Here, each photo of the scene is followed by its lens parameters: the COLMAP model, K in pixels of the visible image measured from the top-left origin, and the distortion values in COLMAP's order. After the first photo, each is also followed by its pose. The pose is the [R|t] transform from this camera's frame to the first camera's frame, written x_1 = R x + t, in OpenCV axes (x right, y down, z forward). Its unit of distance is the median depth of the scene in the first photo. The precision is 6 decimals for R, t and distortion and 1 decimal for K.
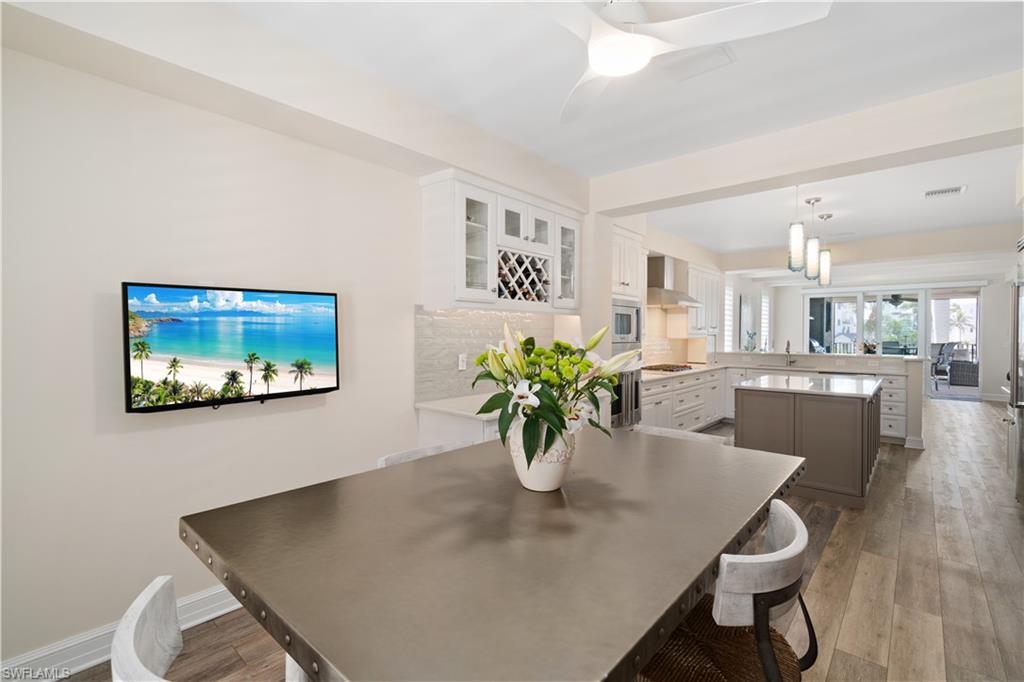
lens RADIAL K [[462.6, 0, 514.3], [0, 462.6, 336.3], [0, 0, 1]] dist [0.000852, 0.000370]
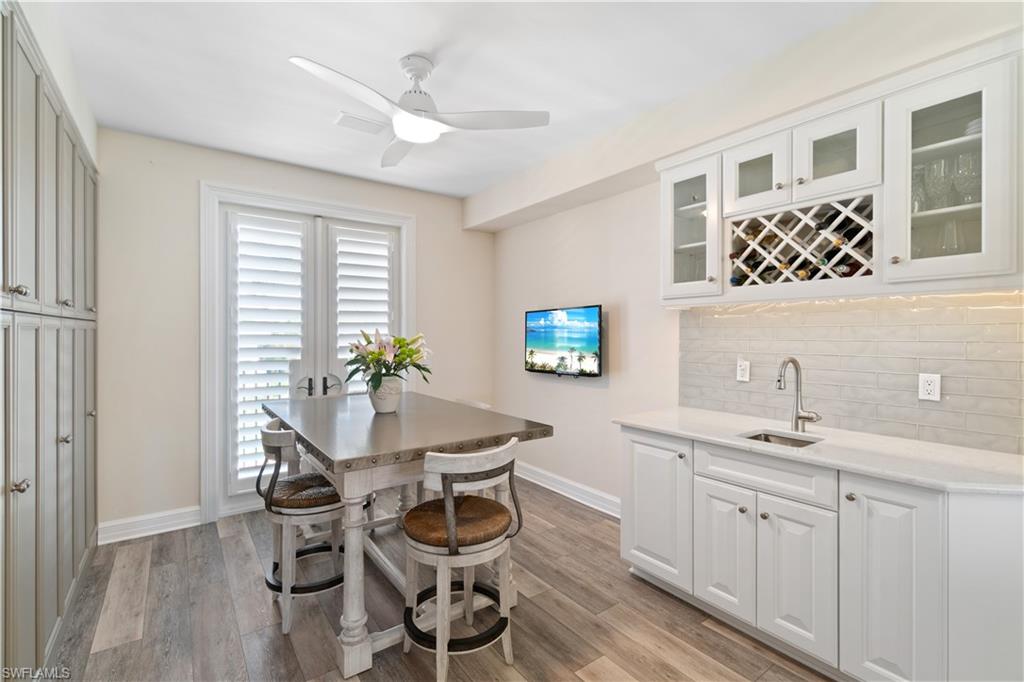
lens RADIAL K [[451.7, 0, 512.0], [0, 451.7, 341.0], [0, 0, 1]] dist [-0.012022, -0.000277]
pose [[-0.215759, 0.009322, -0.976402, 0.741779], [-0.009409, 0.999888, 0.011625, -0.000580], [0.976401, 0.011695, -0.215647, 0.799716]]
